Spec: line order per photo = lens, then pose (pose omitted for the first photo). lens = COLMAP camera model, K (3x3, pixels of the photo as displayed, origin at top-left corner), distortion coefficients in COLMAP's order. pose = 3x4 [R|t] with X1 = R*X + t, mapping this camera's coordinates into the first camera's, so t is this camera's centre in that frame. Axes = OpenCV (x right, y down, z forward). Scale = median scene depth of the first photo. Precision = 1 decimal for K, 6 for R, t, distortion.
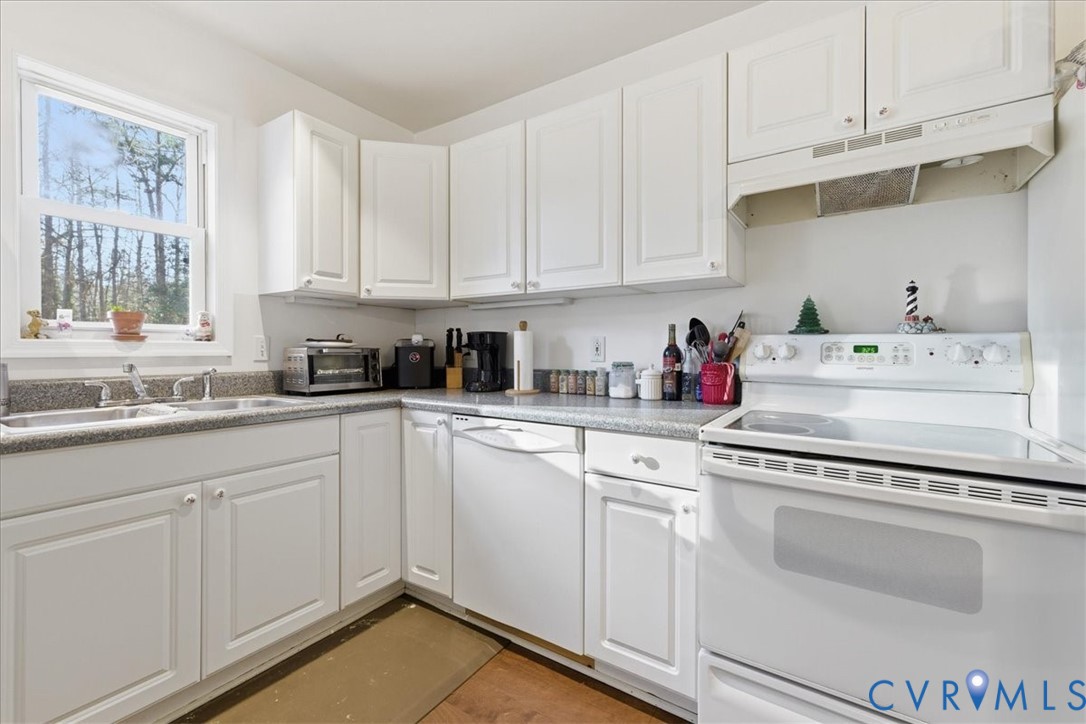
lens RADIAL K [[467.3, 0, 543.7], [0, 467.3, 353.0], [0, 0, 1]] dist [0.000552, 0.000085]
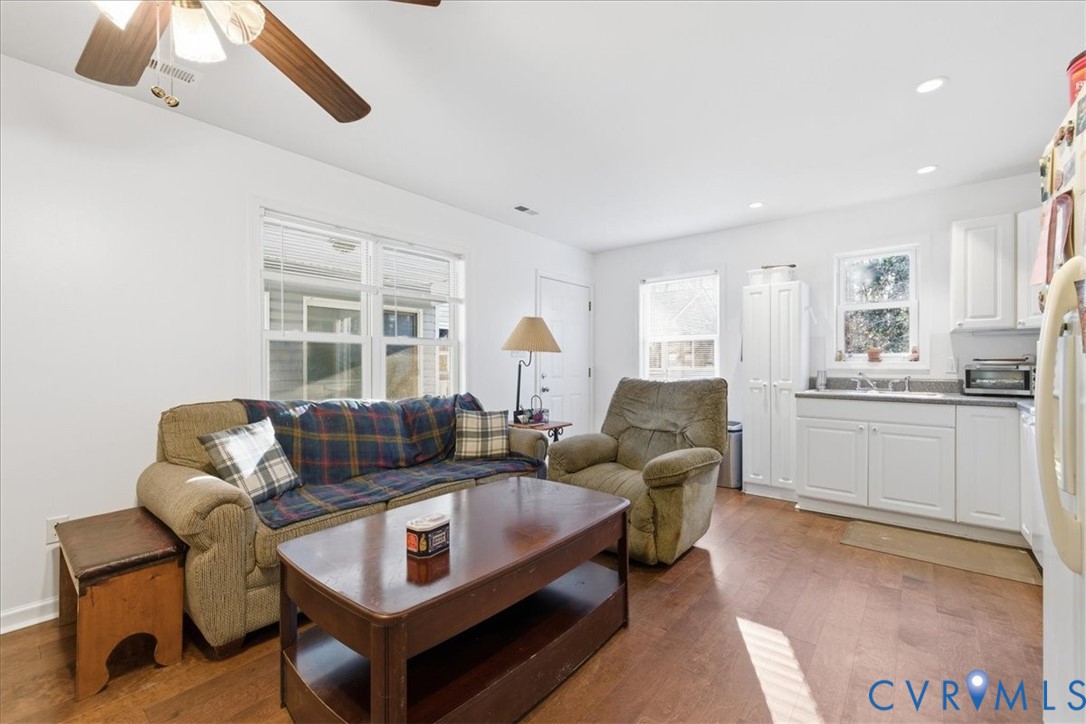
lens RADIAL K [[467.3, 0, 545.2], [0, 467.3, 363.2], [0, 0, 1]] dist [0.000552, 0.000085]
pose [[-0.083330, 0.000029, -0.996522, 1.246450], [-0.004765, 0.999989, 0.000427, -0.011791], [0.996511, 0.004784, -0.083329, -0.303126]]
